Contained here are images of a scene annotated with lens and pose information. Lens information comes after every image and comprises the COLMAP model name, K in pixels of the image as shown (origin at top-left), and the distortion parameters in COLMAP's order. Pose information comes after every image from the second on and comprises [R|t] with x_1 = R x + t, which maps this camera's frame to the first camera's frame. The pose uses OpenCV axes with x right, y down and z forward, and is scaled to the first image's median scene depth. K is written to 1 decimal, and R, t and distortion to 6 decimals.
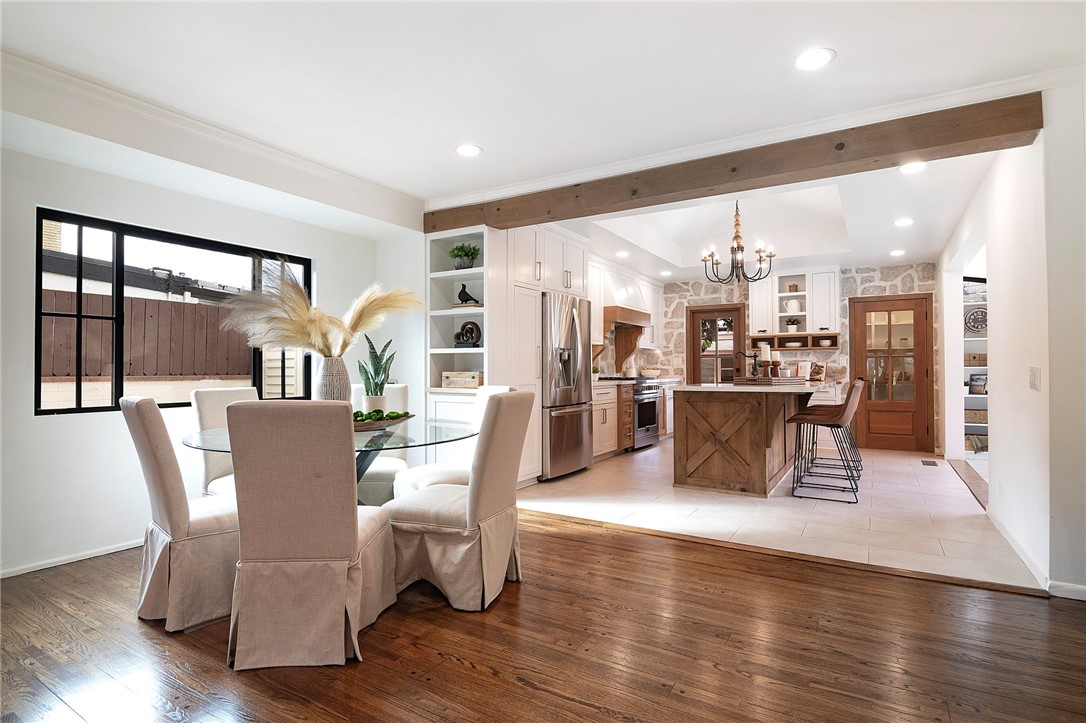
lens RADIAL K [[553.5, 0, 539.2], [0, 553.5, 364.4], [0, 0, 1]] dist [-0.022676, -0.001015]
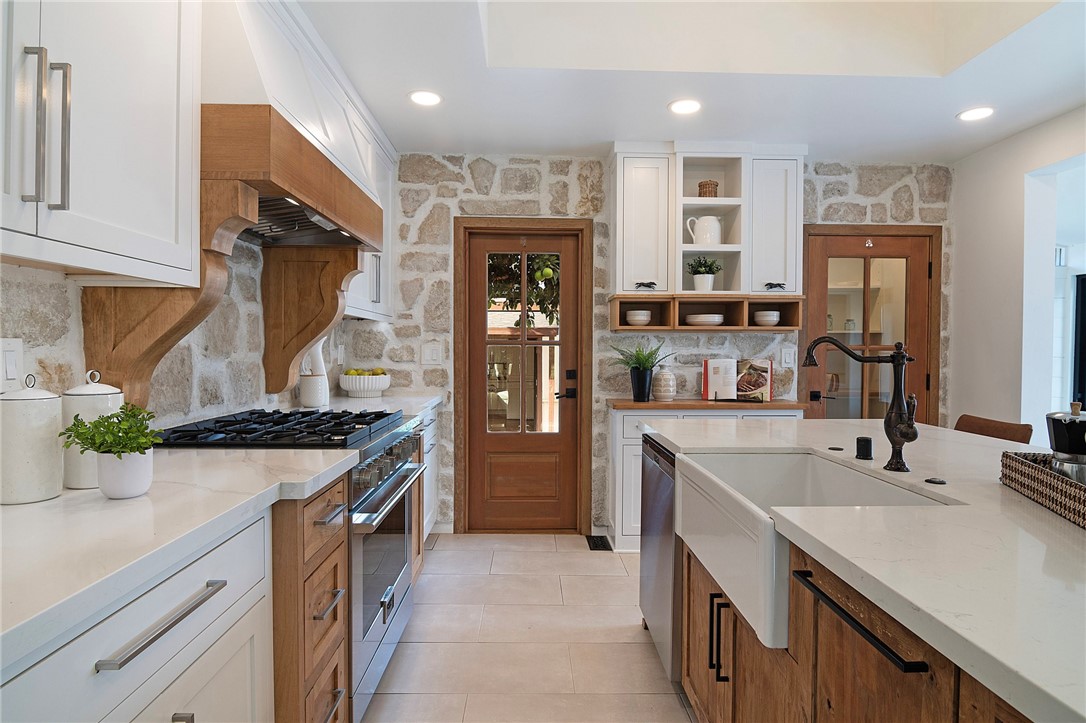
lens RADIAL K [[591.4, 0, 536.0], [0, 591.4, 362.1], [0, 0, 1]] dist [-0.018333, -0.005897]
pose [[0.845149, -0.006195, 0.534495, 0.095551], [-0.012030, 0.999459, 0.030606, -0.014475], [-0.534395, -0.032297, 0.844617, 0.679200]]
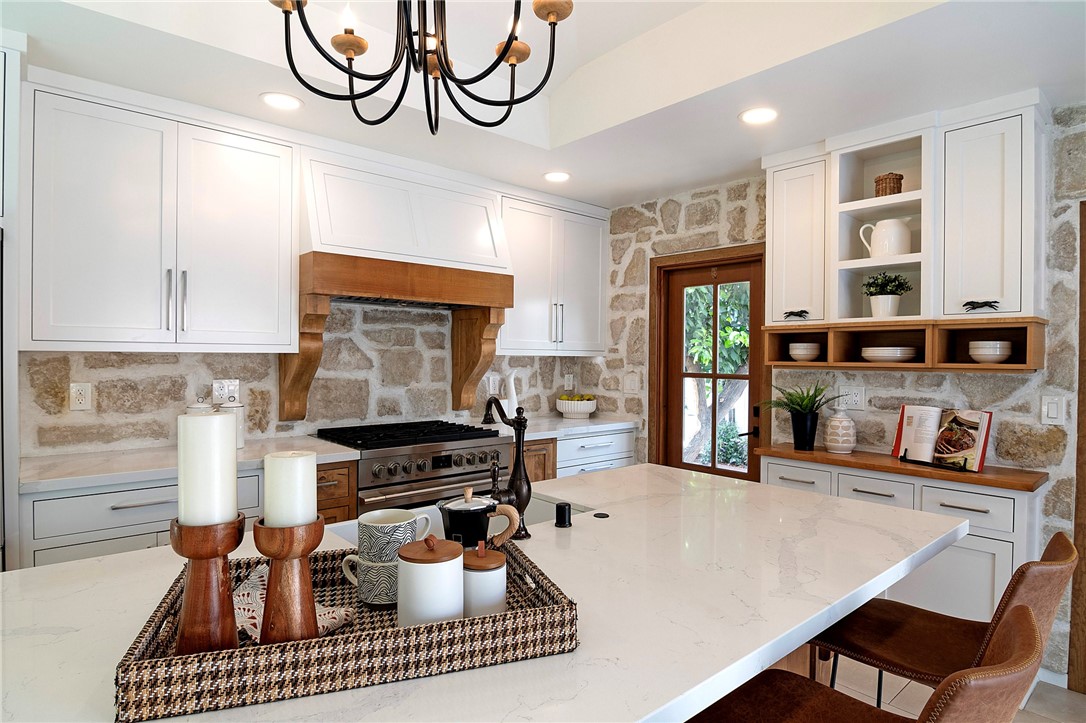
lens RADIAL K [[591.4, 0, 552.6], [0, 591.4, 361.4], [0, 0, 1]] dist [-0.018333, -0.005897]
pose [[0.953390, 0.014960, -0.301370, 0.378423], [-0.009412, 0.999759, 0.019854, -0.036181], [0.301594, -0.016093, 0.953300, 0.598790]]
